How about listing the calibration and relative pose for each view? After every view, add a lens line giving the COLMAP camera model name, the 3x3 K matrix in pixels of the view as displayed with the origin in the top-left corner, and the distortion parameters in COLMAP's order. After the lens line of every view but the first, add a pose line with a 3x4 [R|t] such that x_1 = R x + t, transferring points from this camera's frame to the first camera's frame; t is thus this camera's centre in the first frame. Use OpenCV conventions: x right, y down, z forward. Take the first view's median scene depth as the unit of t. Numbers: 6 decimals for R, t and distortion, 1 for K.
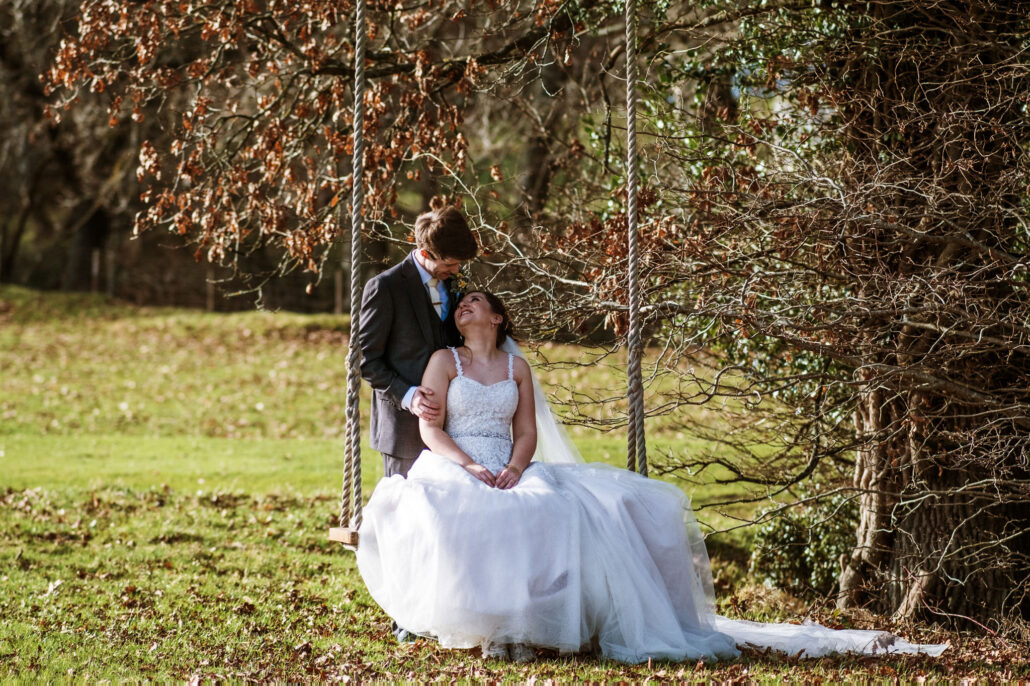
lens RADIAL K [[3710.3, 0, 515.0], [0, 3710.3, 343.0], [0, 0, 1]] dist [0.094765, 1.510003]
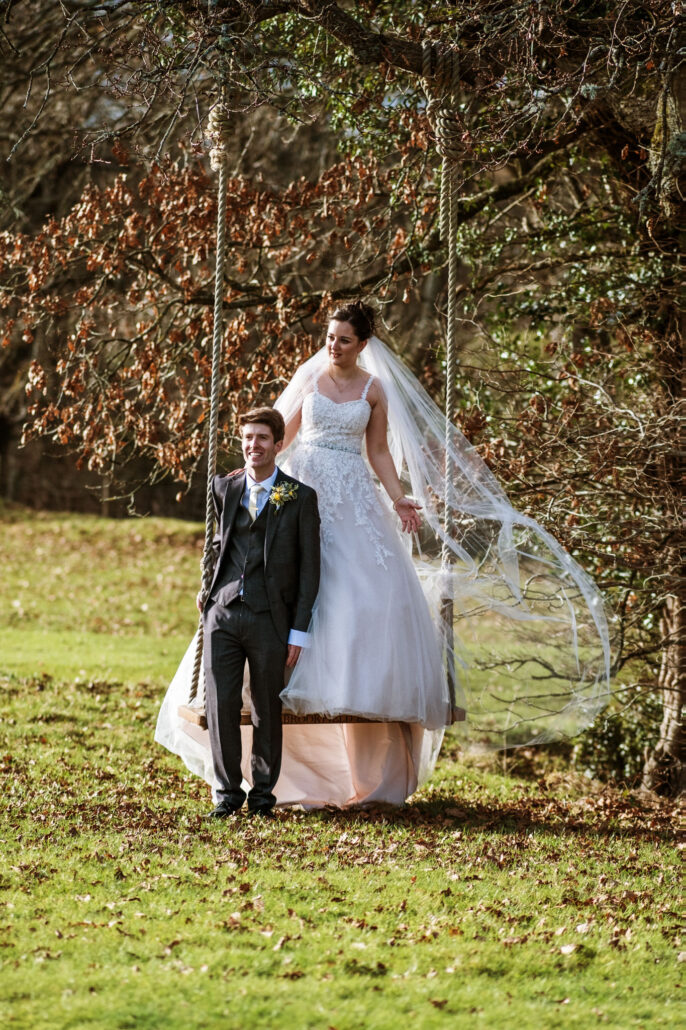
lens RADIAL K [[3710.3, 0, 343.0], [0, 3710.3, 515.0], [0, 0, 1]] dist [0.094765, 1.510003]
pose [[0.999445, 0.026053, -0.020760, 0.017315], [-0.026289, 0.999592, -0.011172, 0.002114], [0.020460, 0.011712, 0.999722, -0.109748]]
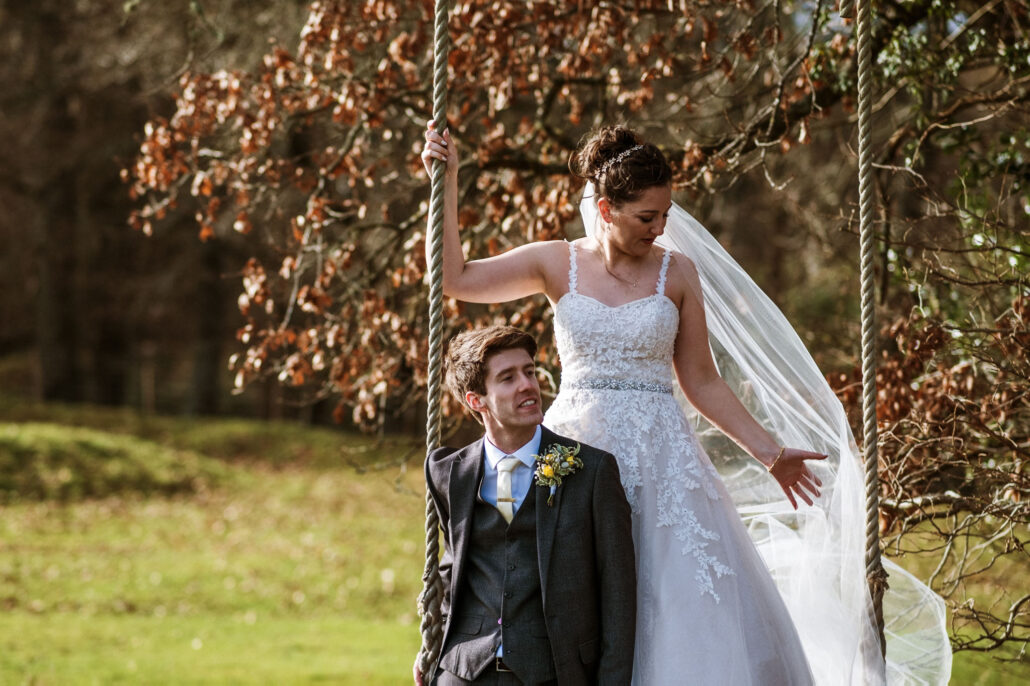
lens RADIAL K [[3776.6, 0, 515.0], [0, 3776.6, 343.0], [0, 0, 1]] dist [0.029889, 0.896013]
pose [[0.994736, 0.002685, -0.102435, 0.028304], [-0.006439, 0.999319, -0.036332, -0.010701], [0.102268, 0.036801, 0.994076, 0.258486]]
